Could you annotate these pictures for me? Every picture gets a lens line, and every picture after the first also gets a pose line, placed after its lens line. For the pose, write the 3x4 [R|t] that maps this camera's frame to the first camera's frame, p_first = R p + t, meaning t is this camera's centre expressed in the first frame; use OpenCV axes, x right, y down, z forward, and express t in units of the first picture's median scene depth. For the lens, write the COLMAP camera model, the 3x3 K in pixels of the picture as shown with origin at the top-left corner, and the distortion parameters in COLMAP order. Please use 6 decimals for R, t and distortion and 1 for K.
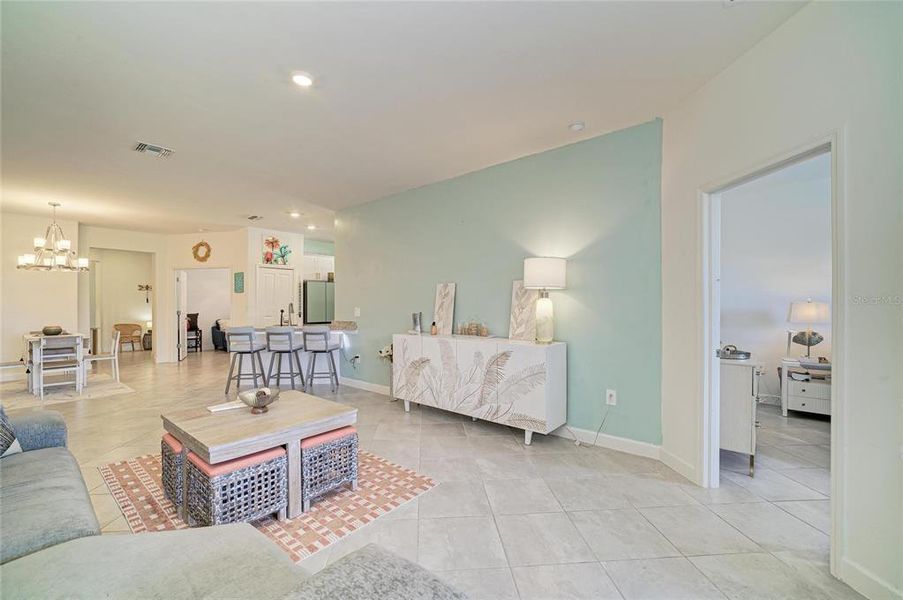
lens RADIAL K [[390.8, 0, 444.9], [0, 390.8, 303.8], [0, 0, 1]] dist [-0.001690, 0.000140]
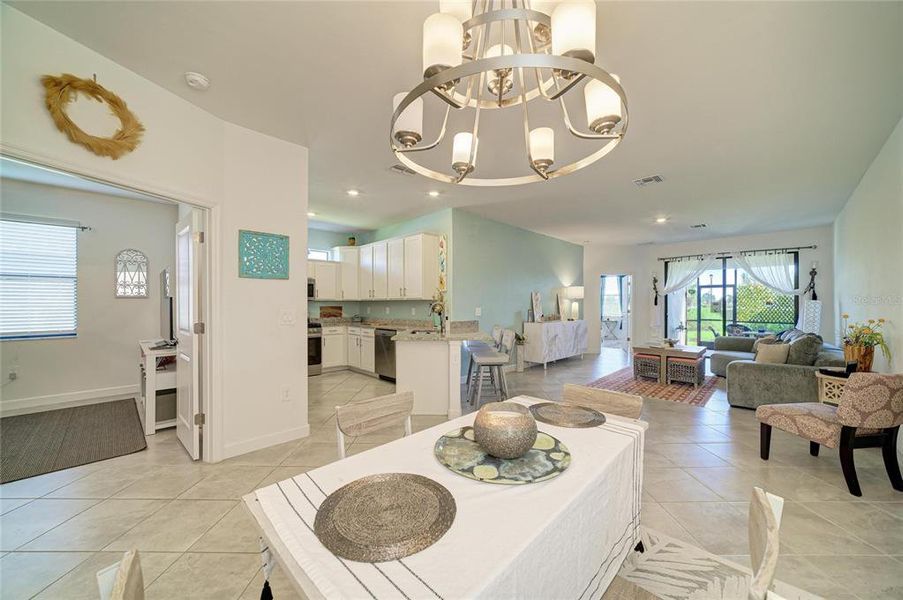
lens RADIAL K [[335.5, 0, 454.0], [0, 335.5, 304.3], [0, 0, 1]] dist [0.001111, 0.000118]
pose [[0.052114, -0.001568, 0.998640, -1.114824], [0.000524, 0.999999, 0.001543, -0.000827], [-0.998641, 0.000443, 0.052115, 0.963107]]
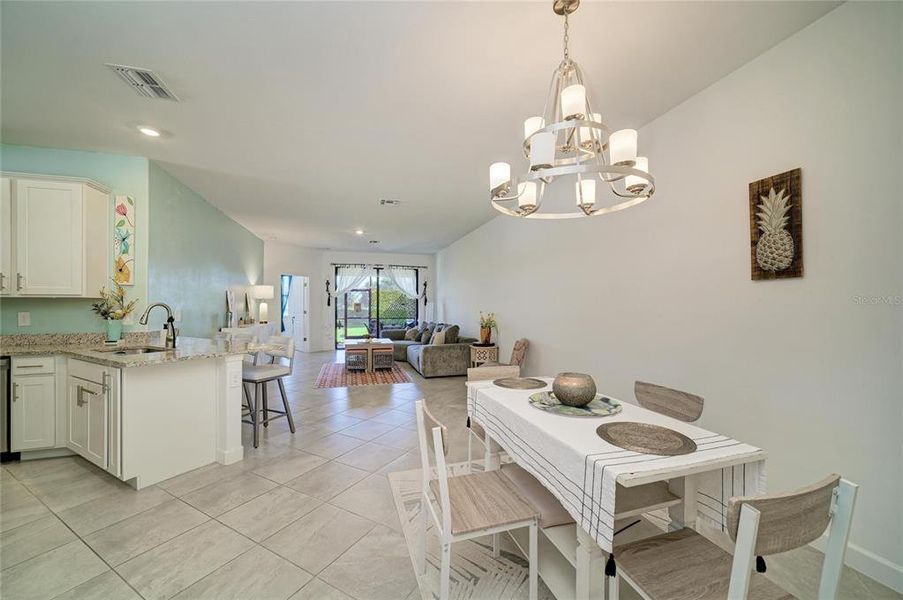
lens RADIAL K [[350.3, 0, 451.7], [0, 350.3, 320.7], [0, 0, 1]] dist [-0.056240, -0.000008]
pose [[-0.851388, -0.020823, 0.524123, -0.992518], [0.002060, 0.999071, 0.043038, 0.004003], [-0.524532, 0.037722, -0.850554, 1.215145]]
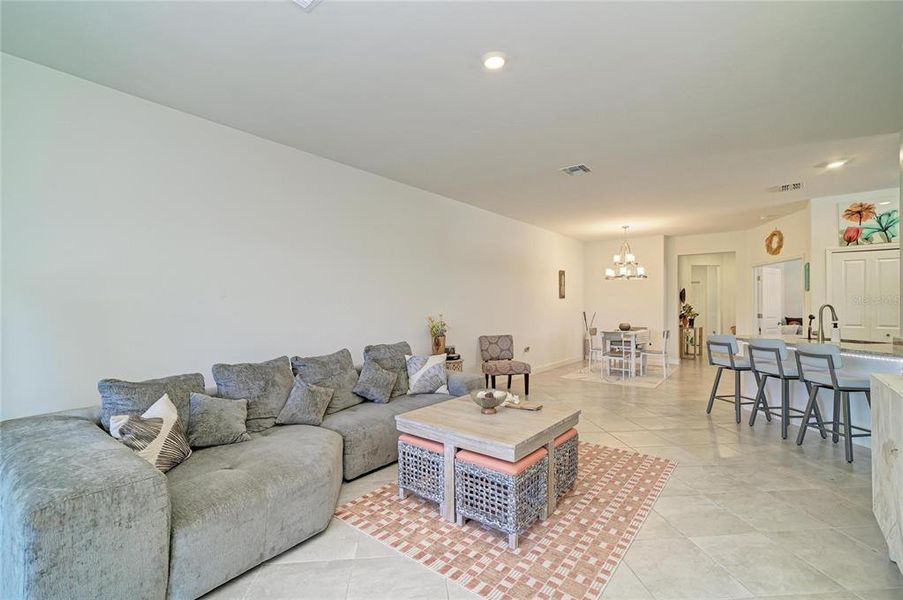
lens RADIAL K [[390.8, 0, 444.9], [0, 390.8, 303.8], [0, 0, 1]] dist [-0.001690, 0.000140]
pose [[0.028234, -0.003207, -0.999596, 0.236628], [-0.000193, 0.999995, -0.003214, -0.001907], [0.999601, 0.000284, 0.028233, 0.371188]]
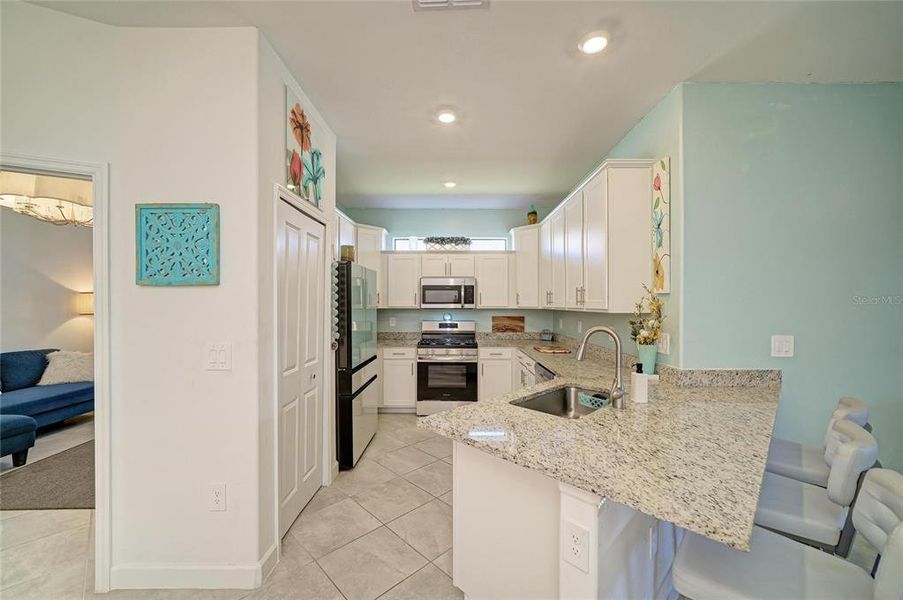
lens RADIAL K [[357.9, 0, 452.6], [0, 357.9, 303.5], [0, 0, 1]] dist [-0.014342, 0.000047]
pose [[0.744902, -0.001416, 0.667172, -0.685147], [0.001328, 0.999999, 0.000640, -0.021943], [-0.667173, 0.000409, 0.744903, 0.901582]]
